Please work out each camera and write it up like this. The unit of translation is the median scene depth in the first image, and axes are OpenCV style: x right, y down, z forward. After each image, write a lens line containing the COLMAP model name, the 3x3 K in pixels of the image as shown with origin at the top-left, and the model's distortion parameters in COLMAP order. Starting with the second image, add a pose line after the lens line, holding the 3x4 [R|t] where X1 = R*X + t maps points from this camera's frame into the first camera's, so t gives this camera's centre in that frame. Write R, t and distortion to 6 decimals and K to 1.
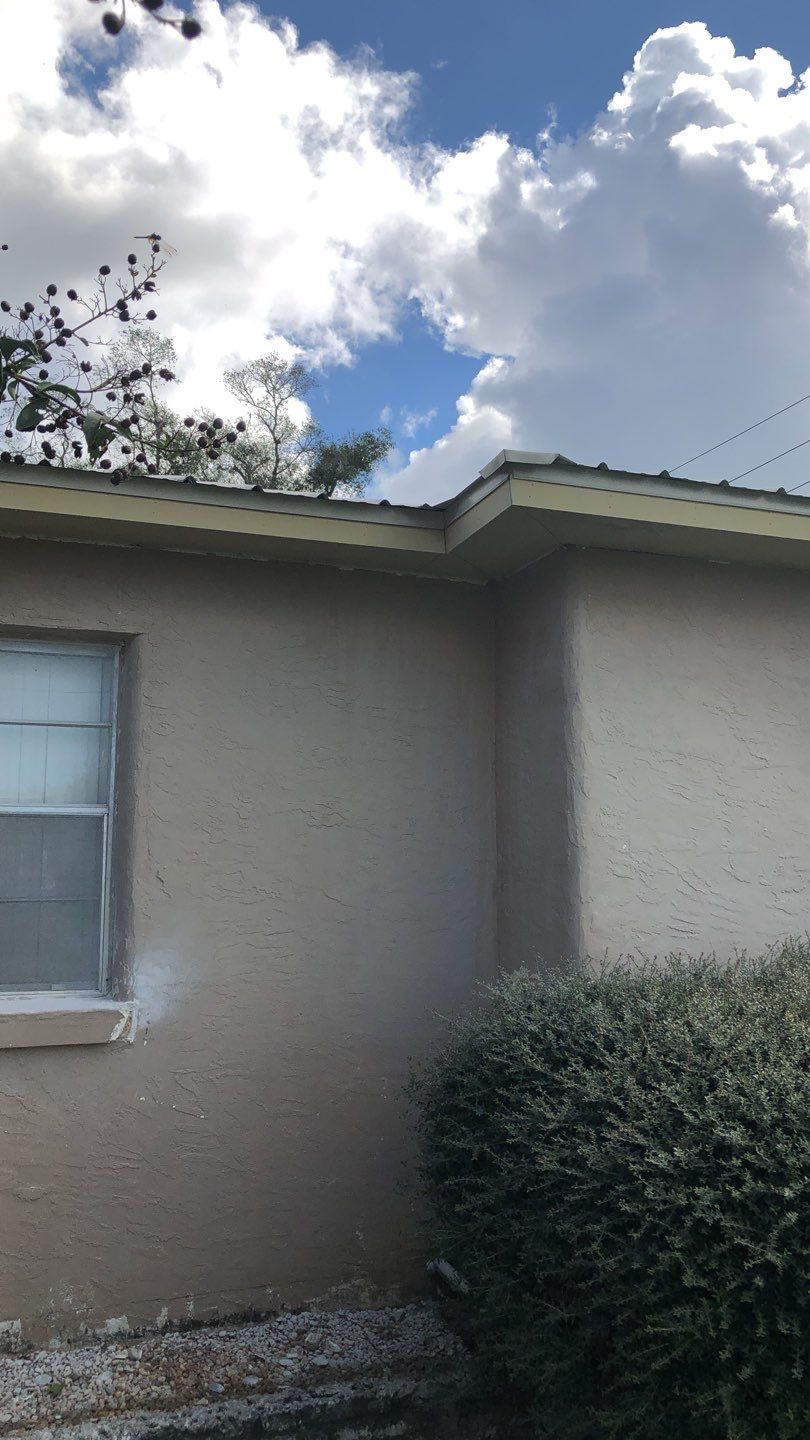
lens RADIAL K [[1192.6, 0, 405.0], [0, 1192.6, 720.0], [0, 0, 1]] dist [-0.006010, -0.002253]
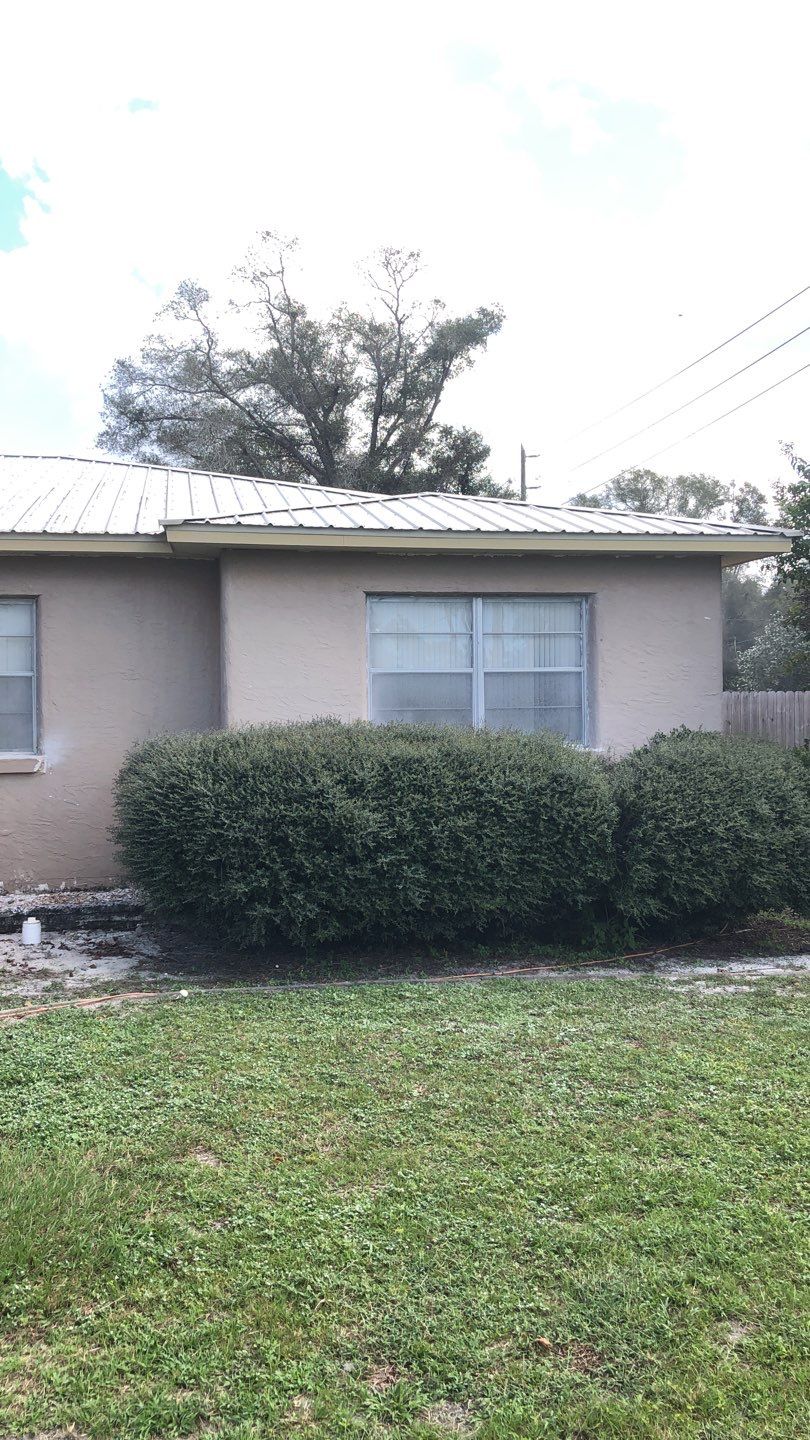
lens RADIAL K [[1132.5, 0, 405.0], [0, 1132.5, 720.0], [0, 0, 1]] dist [-0.005310, -0.002629]
pose [[0.987586, -0.014334, -0.156427, 0.790153], [0.035205, 0.990693, 0.131482, -0.095738], [0.153086, -0.135356, 0.978899, -1.015141]]
